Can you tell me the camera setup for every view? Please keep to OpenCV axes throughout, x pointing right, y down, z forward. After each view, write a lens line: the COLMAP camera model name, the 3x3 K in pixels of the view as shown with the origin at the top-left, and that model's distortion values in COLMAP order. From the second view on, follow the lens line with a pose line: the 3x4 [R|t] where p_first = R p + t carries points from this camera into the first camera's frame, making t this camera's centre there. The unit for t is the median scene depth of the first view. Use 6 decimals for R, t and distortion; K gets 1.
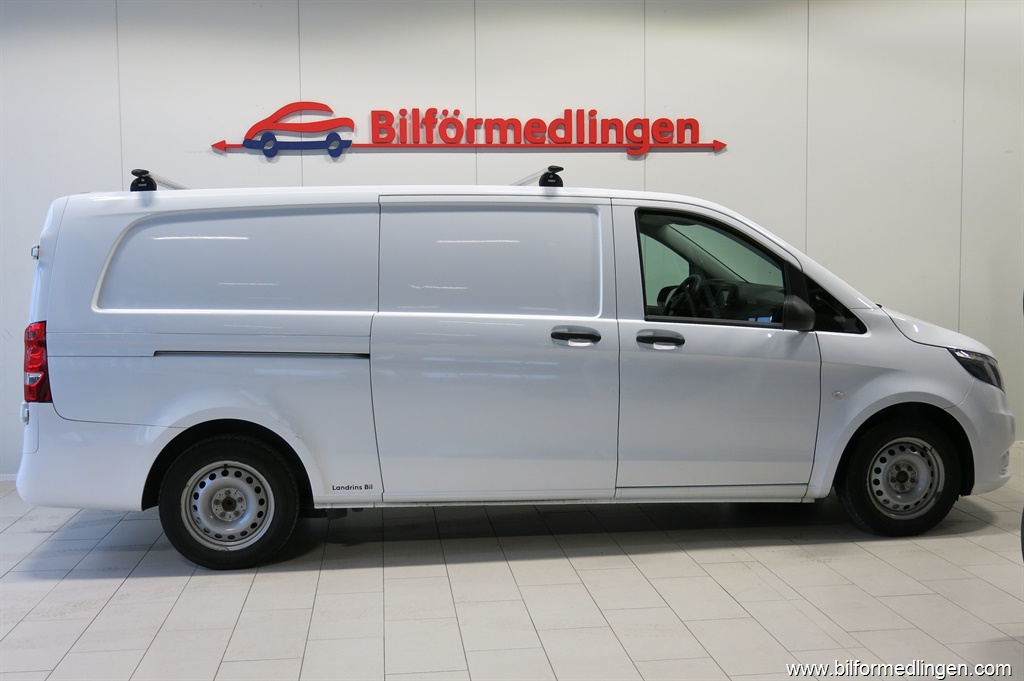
lens RADIAL K [[1102.2, 0, 516.3], [0, 1102.2, 299.1], [0, 0, 1]] dist [-0.015928, 0.000000]
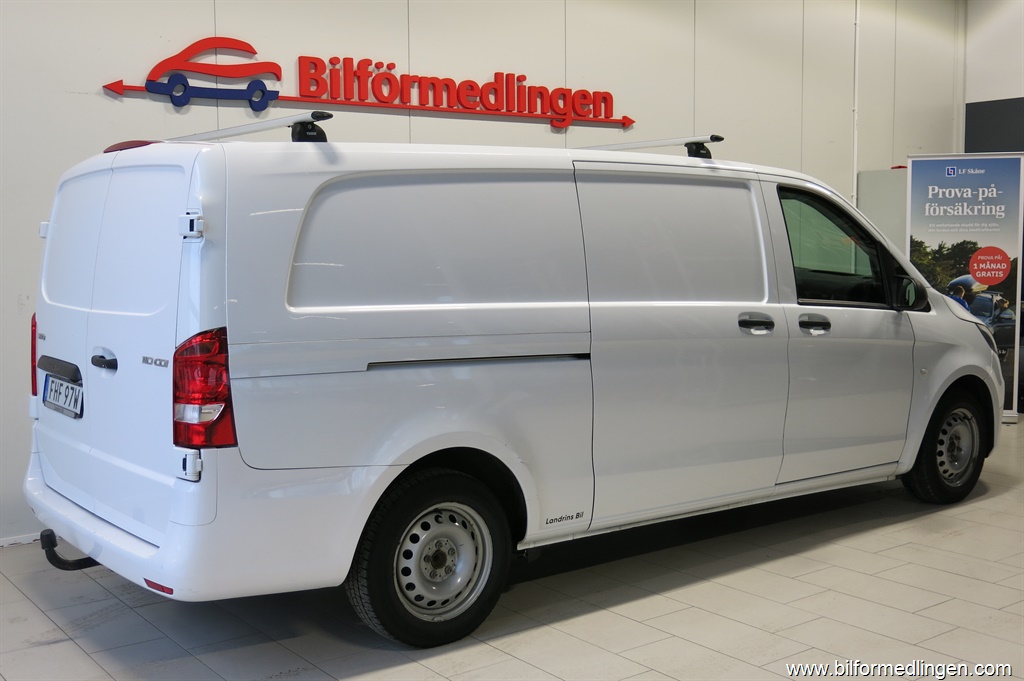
lens RADIAL K [[1144.7, 0, 517.7], [0, 1144.7, 302.0], [0, 0, 1]] dist [-0.022027, 0.000000]
pose [[0.863581, -0.026112, 0.503533, -0.558833], [0.019974, 0.999646, 0.017582, -0.004168], [-0.503814, -0.005126, 0.863797, 0.266337]]
